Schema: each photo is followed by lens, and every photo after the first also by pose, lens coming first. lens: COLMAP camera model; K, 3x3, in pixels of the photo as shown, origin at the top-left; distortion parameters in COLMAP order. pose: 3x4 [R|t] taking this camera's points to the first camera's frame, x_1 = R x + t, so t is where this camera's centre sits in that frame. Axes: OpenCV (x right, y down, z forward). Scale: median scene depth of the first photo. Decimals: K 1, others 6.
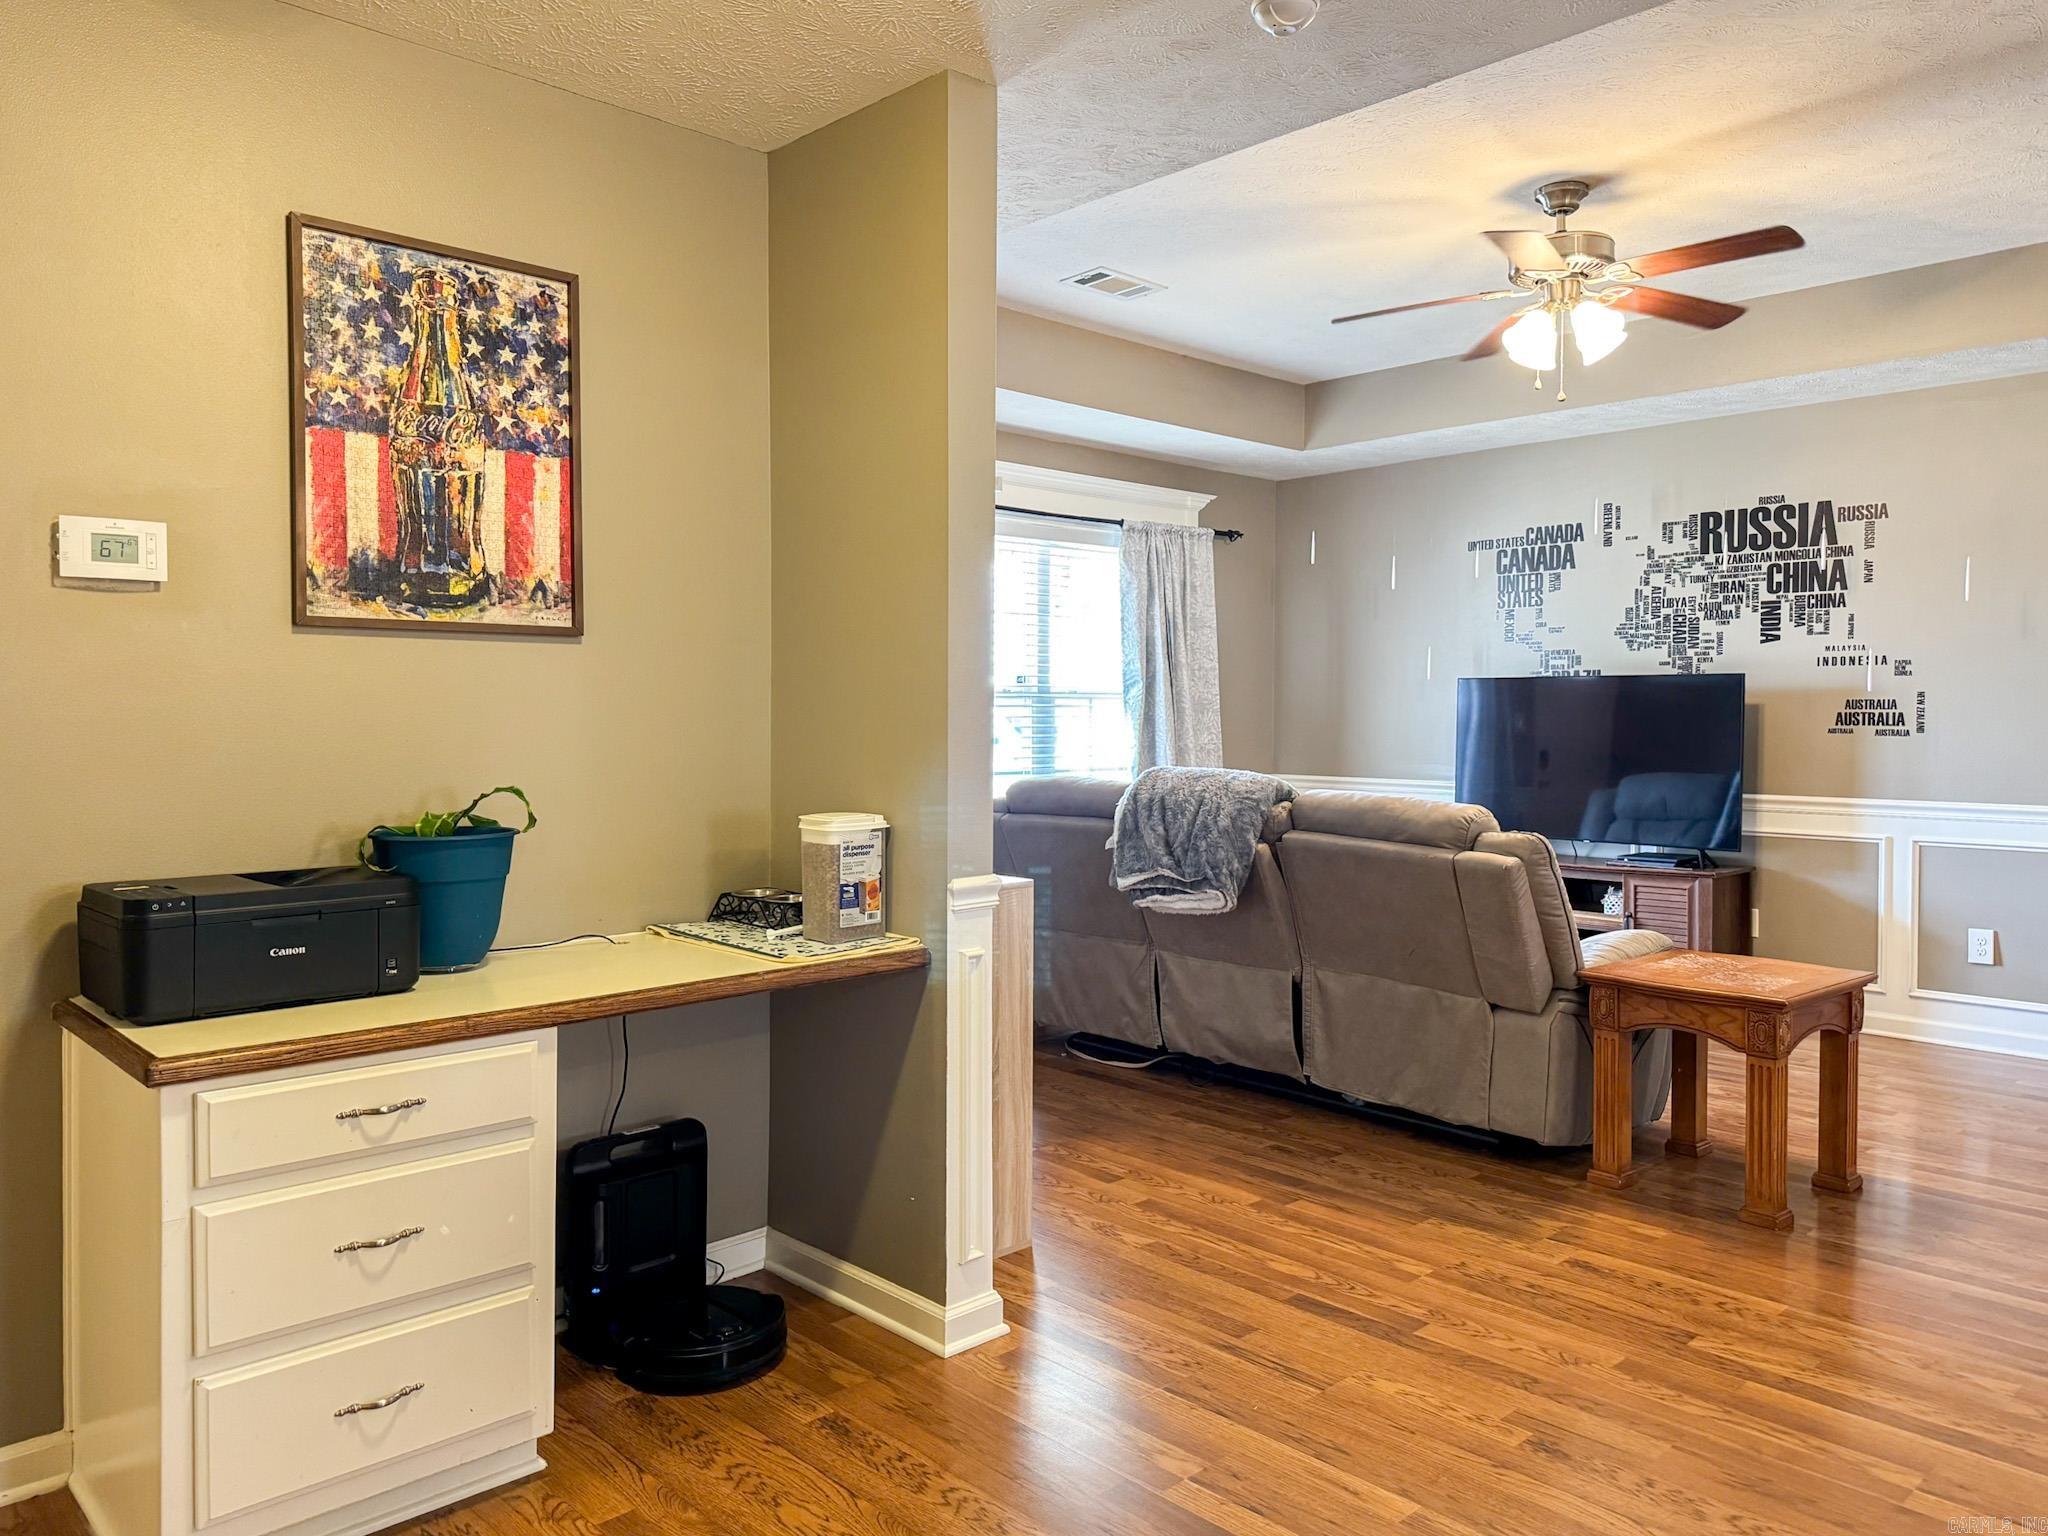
lens RADIAL K [[1421.7, 0, 1086.9], [0, 1421.7, 739.1], [0, 0, 1]] dist [0.032649, -0.047148]
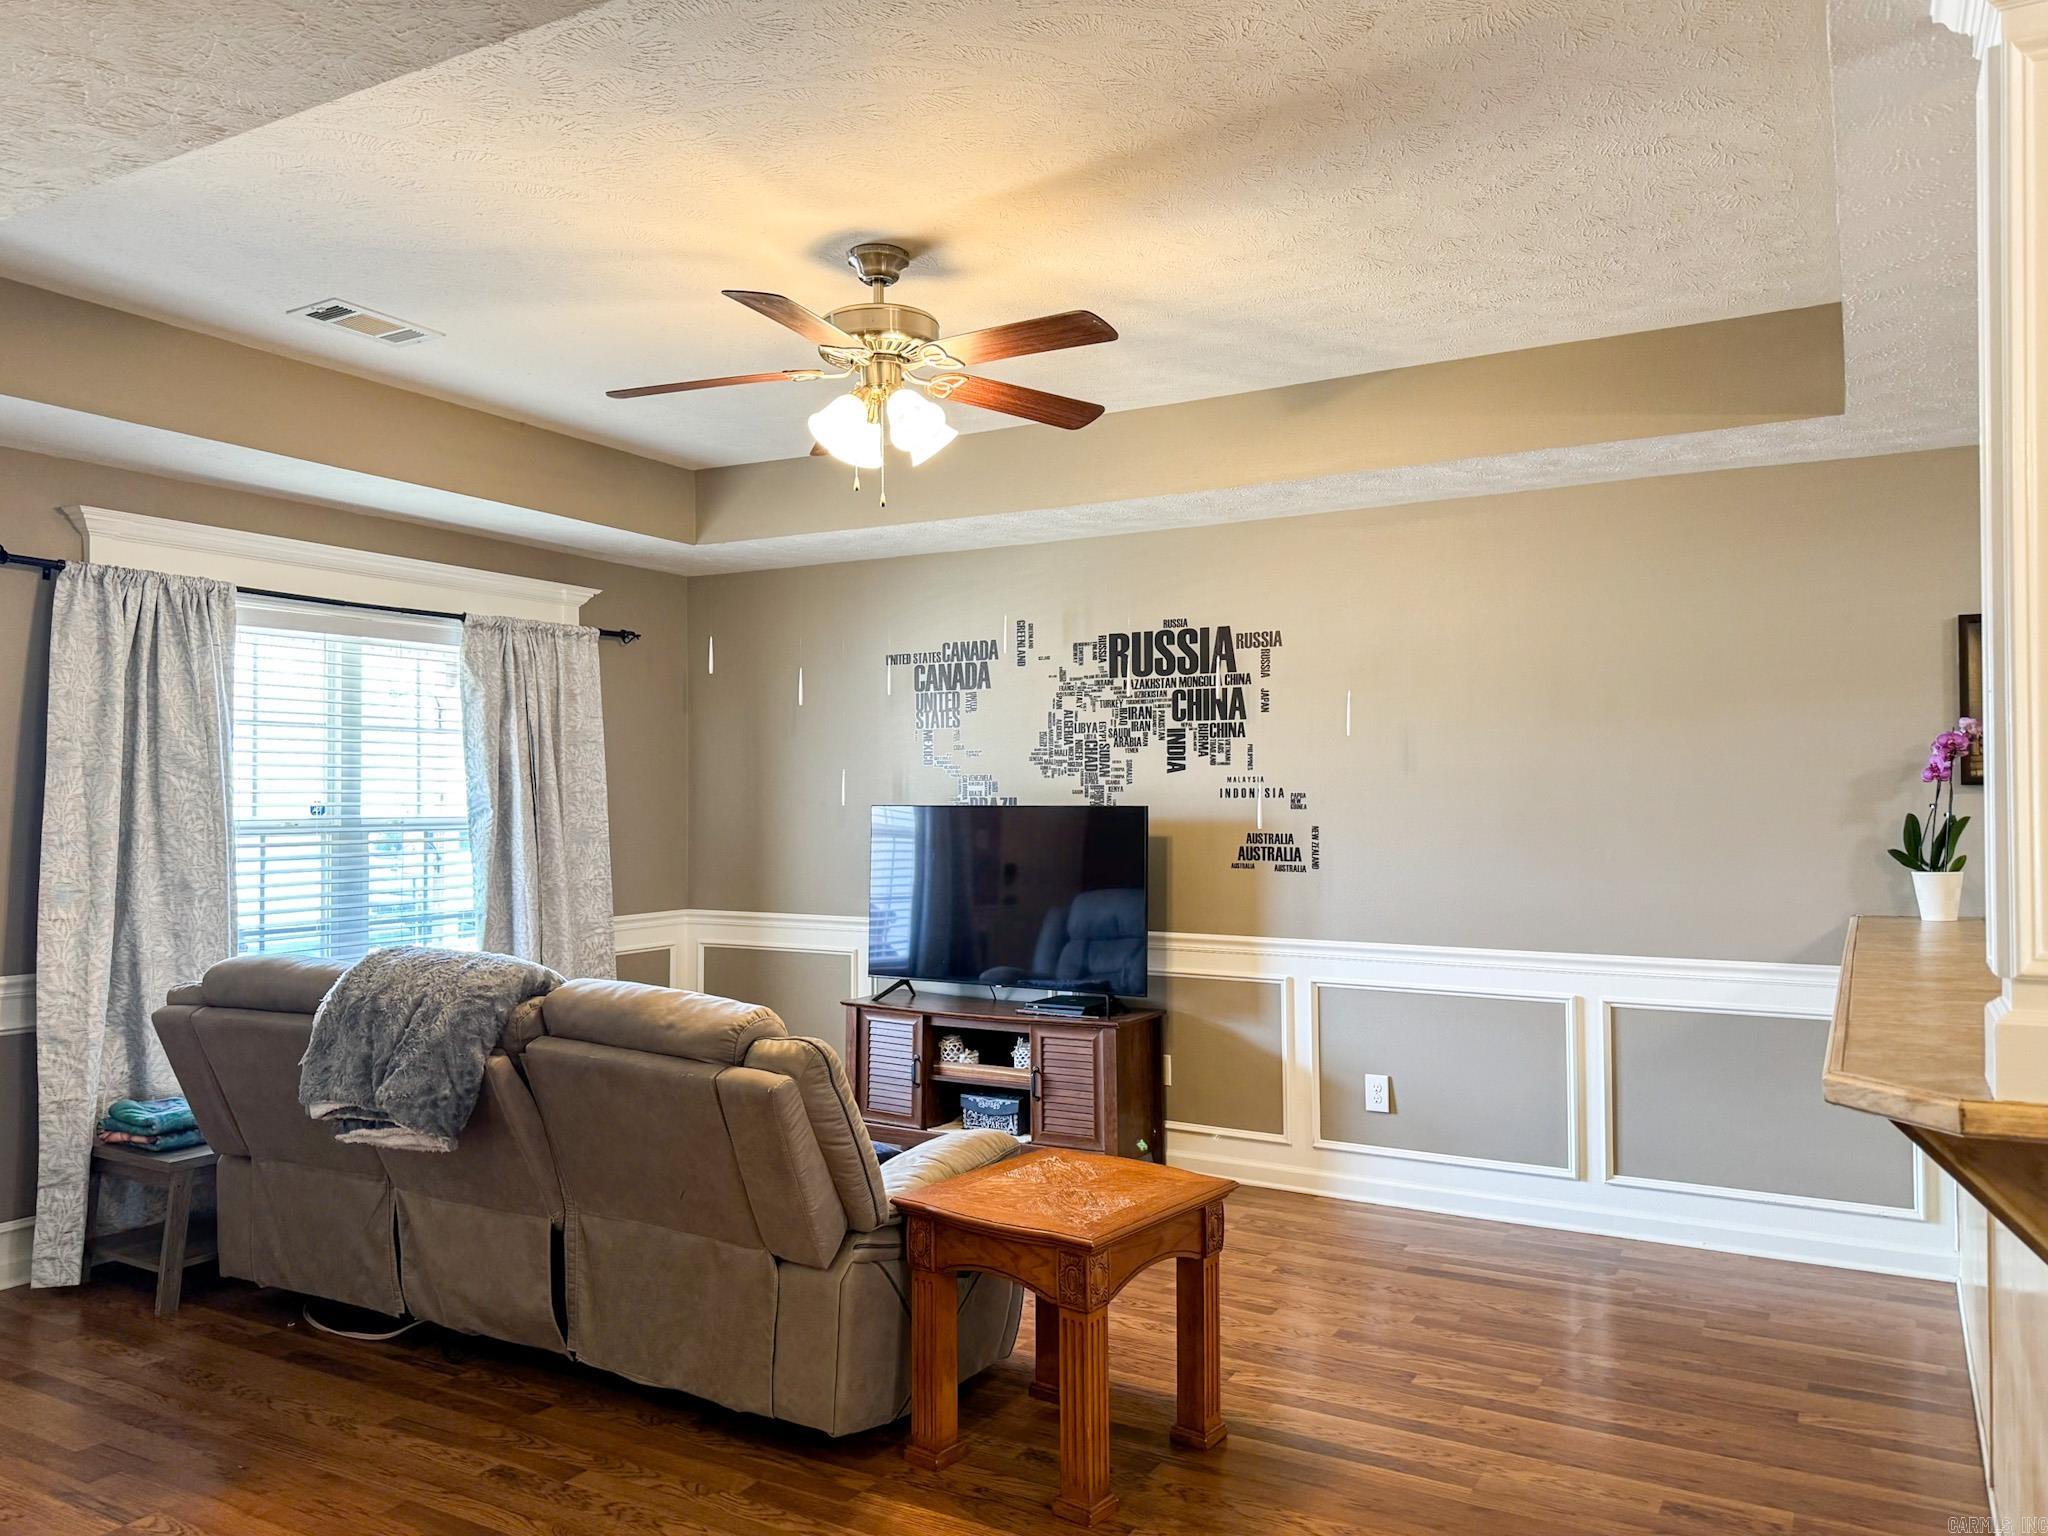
lens RADIAL K [[1421.7, 0, 1075.4], [0, 1421.7, 775.1], [0, 0, 1]] dist [0.032649, -0.047148]
pose [[0.954492, -0.000008, 0.298238, 0.139779], [0.011582, 0.999247, -0.037039, -0.033334], [-0.298013, 0.038807, 0.953773, 0.127069]]
